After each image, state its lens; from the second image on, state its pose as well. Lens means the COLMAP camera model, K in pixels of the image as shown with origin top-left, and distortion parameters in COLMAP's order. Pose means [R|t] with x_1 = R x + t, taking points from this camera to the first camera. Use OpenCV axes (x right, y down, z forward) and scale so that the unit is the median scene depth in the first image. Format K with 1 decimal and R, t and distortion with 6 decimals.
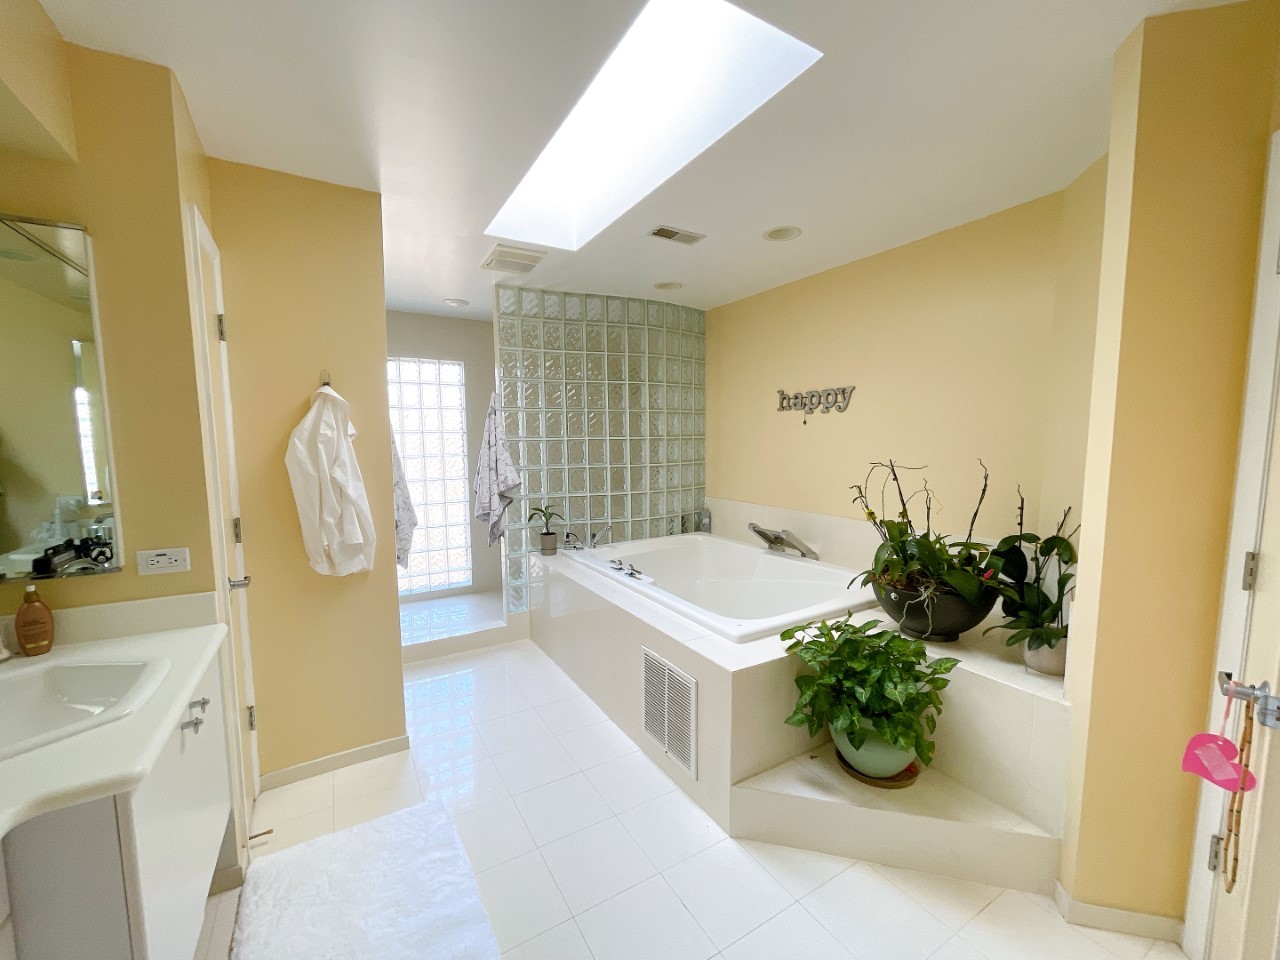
lens RADIAL K [[516.6, 0, 644.7], [0, 516.6, 487.1], [0, 0, 1]] dist [-0.000748, -0.000059]
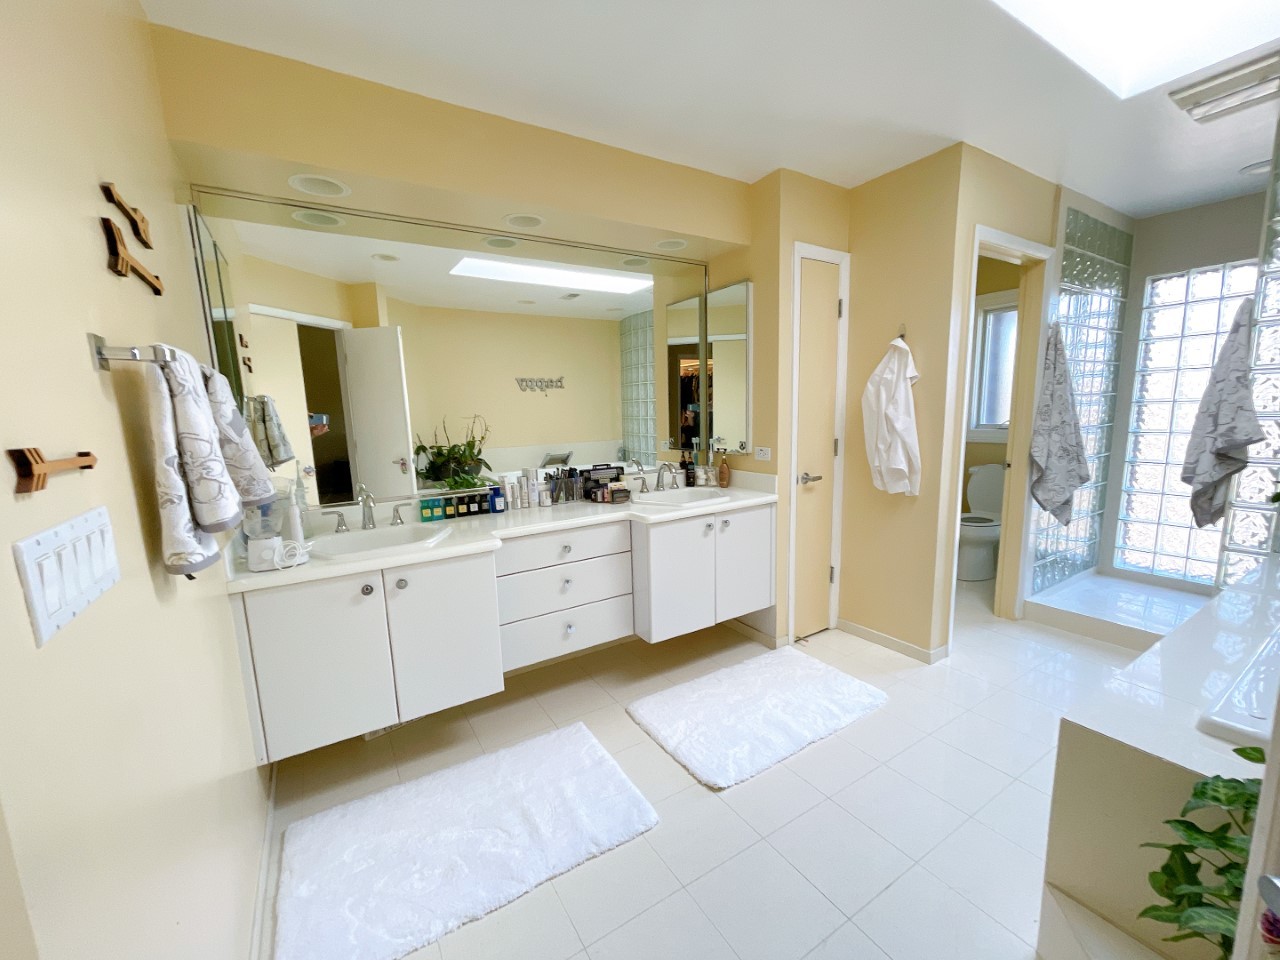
lens RADIAL K [[516.6, 0, 646.2], [0, 516.6, 484.0], [0, 0, 1]] dist [-0.000748, -0.000059]
pose [[0.031231, 0.145527, -0.988861, 0.628723], [-0.066340, 0.987464, 0.143226, 0.010613], [0.997308, 0.061128, 0.040494, 0.371222]]
